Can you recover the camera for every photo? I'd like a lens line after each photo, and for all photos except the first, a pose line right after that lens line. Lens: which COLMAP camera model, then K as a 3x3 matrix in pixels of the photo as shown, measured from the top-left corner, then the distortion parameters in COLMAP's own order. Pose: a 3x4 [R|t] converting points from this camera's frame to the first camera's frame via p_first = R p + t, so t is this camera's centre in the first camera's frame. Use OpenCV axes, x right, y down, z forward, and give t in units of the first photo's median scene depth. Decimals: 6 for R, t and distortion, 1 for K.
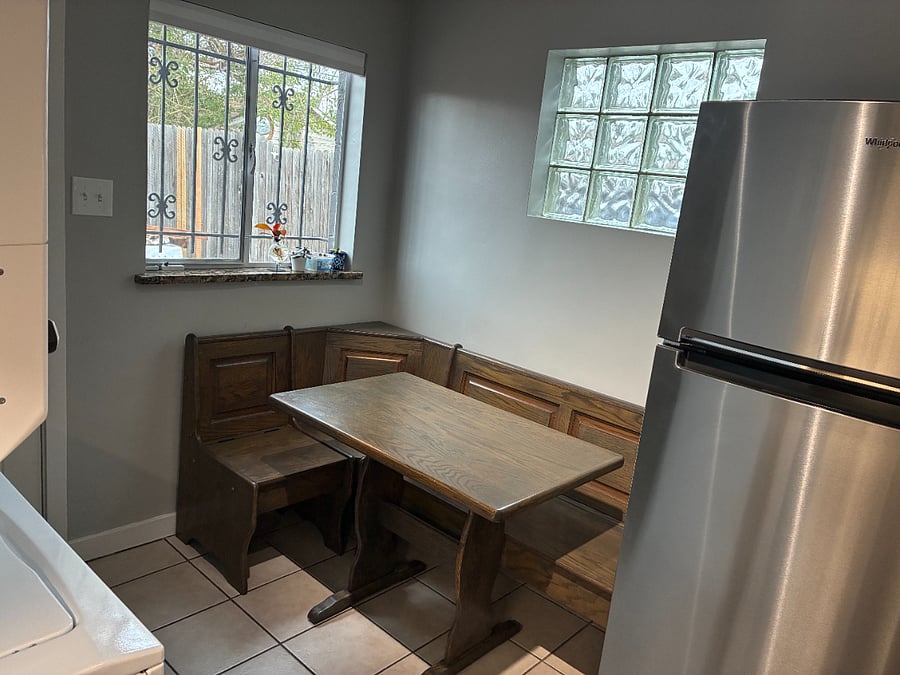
lens RADIAL K [[679.9, 0, 450.0], [0, 679.9, 337.5], [0, 0, 1]] dist [0.010458, -0.005234]
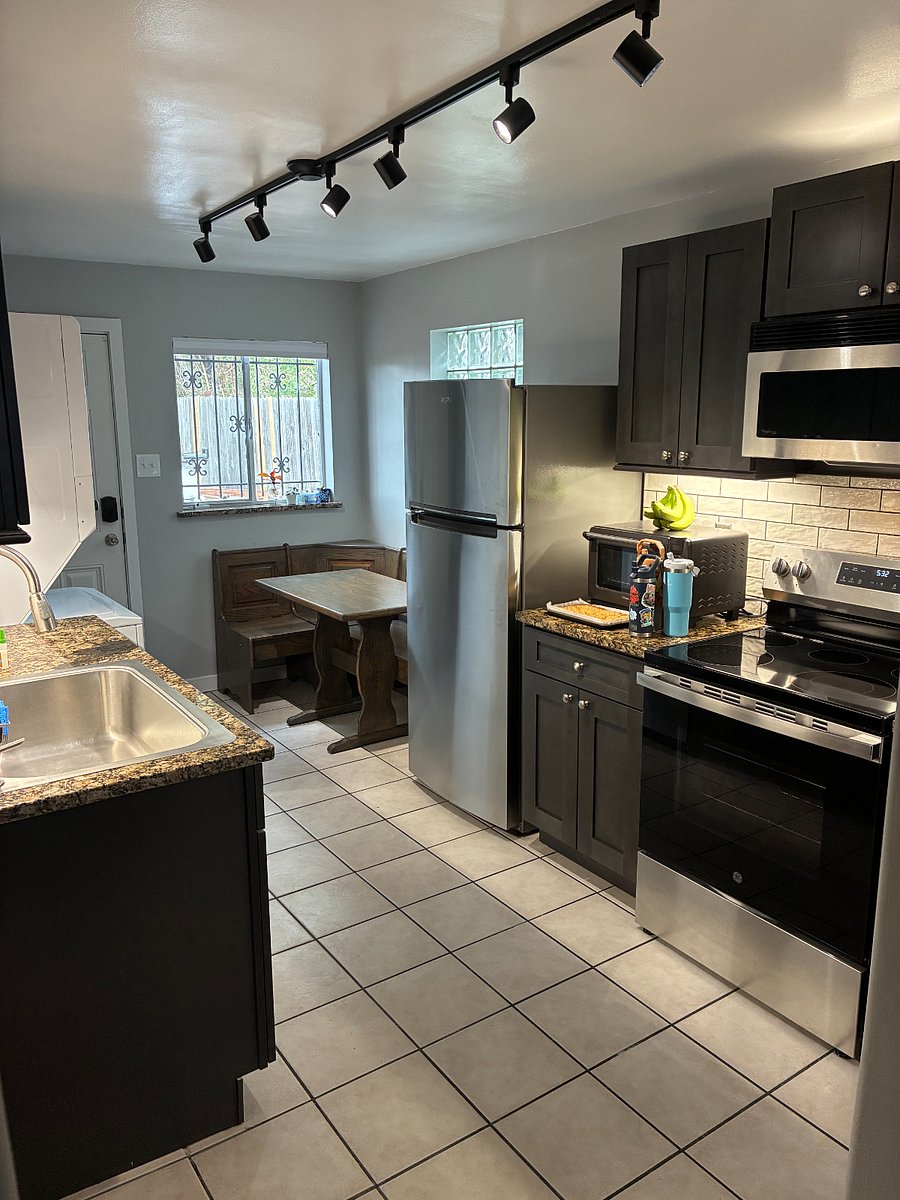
lens RADIAL K [[906.6, 0, 450.0], [0, 906.6, 600.0], [0, 0, 1]] dist [0.010458, -0.005234]
pose [[0.968604, -0.062091, -0.240728, 0.544635], [0.056748, 0.997965, -0.029073, 0.176436], [0.242043, 0.014500, 0.970157, -0.747188]]
